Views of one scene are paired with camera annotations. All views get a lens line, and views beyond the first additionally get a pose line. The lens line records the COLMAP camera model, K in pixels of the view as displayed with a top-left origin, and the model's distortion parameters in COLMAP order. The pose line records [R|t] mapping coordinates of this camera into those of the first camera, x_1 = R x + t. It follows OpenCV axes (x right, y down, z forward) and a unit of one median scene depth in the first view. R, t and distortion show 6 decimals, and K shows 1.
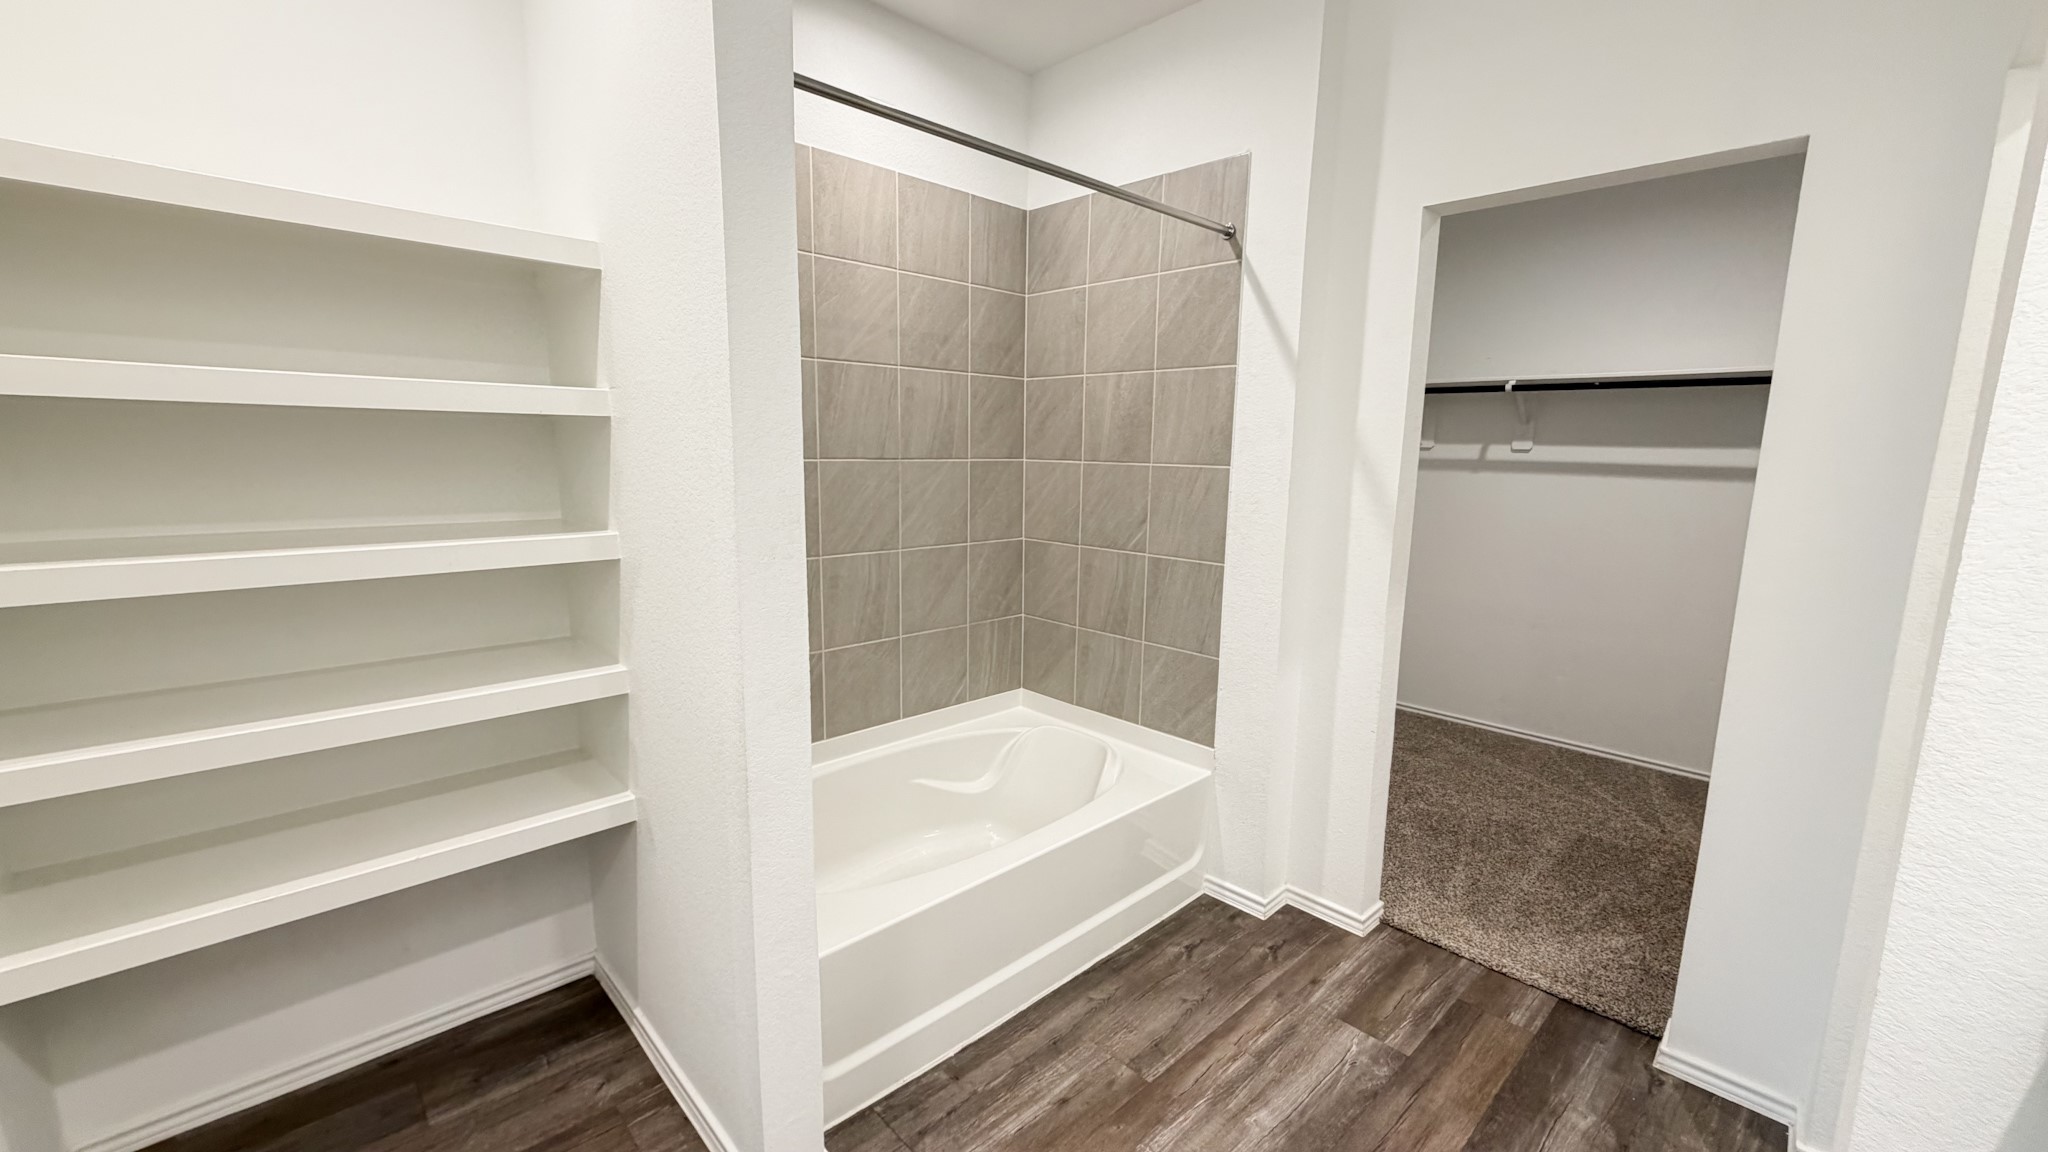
lens RADIAL K [[814.4, 0, 1024.0], [0, 814.4, 576.0], [0, 0, 1]] dist [-0.000165, -0.000698]
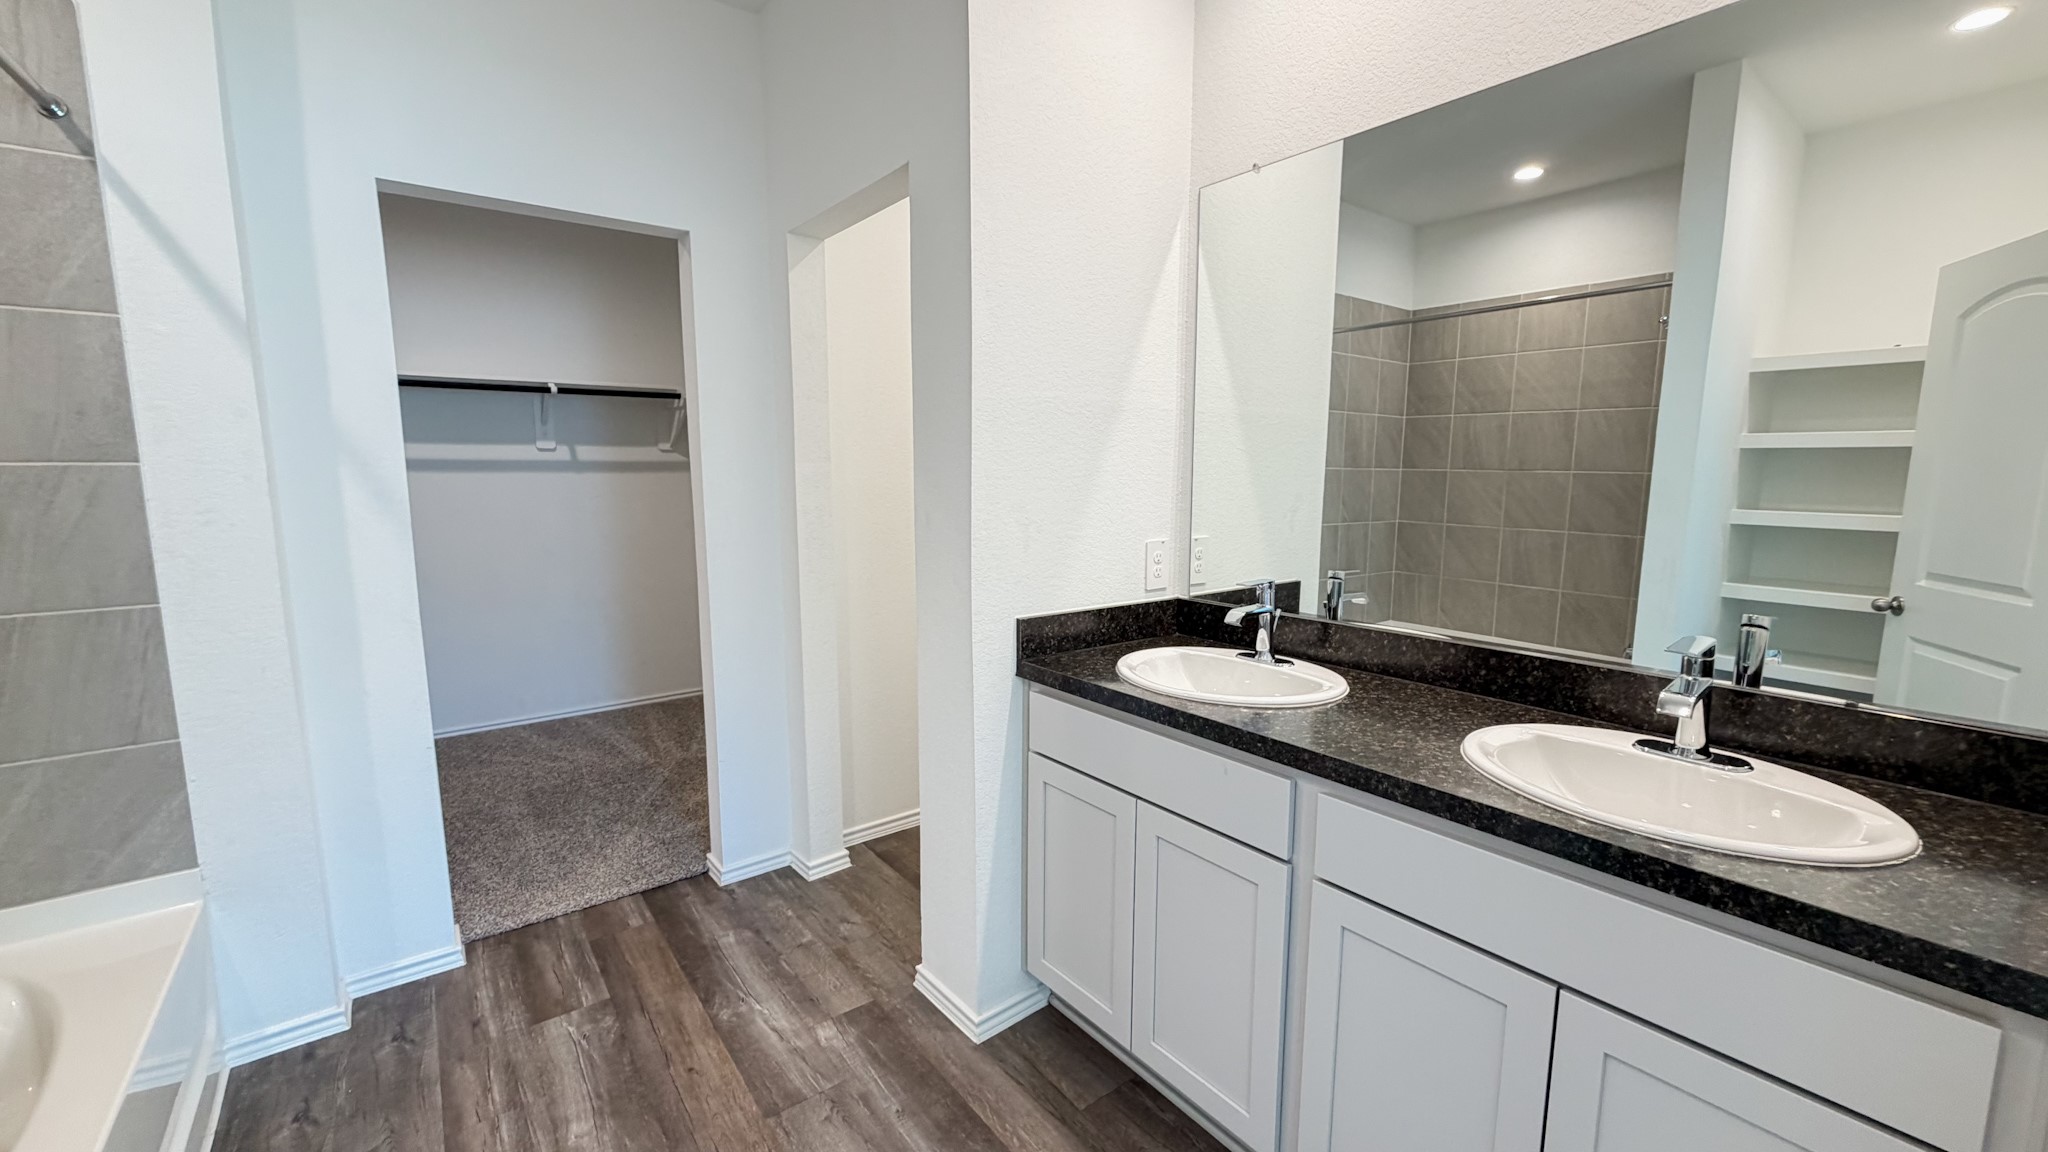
lens RADIAL K [[814.4, 0, 1024.0], [0, 814.4, 576.0], [0, 0, 1]] dist [-0.000165, -0.000698]
pose [[0.070132, -0.137124, 0.988068, -0.459508], [0.133092, 0.982938, 0.126966, -0.034832], [-0.988619, 0.122600, 0.087185, 0.255899]]
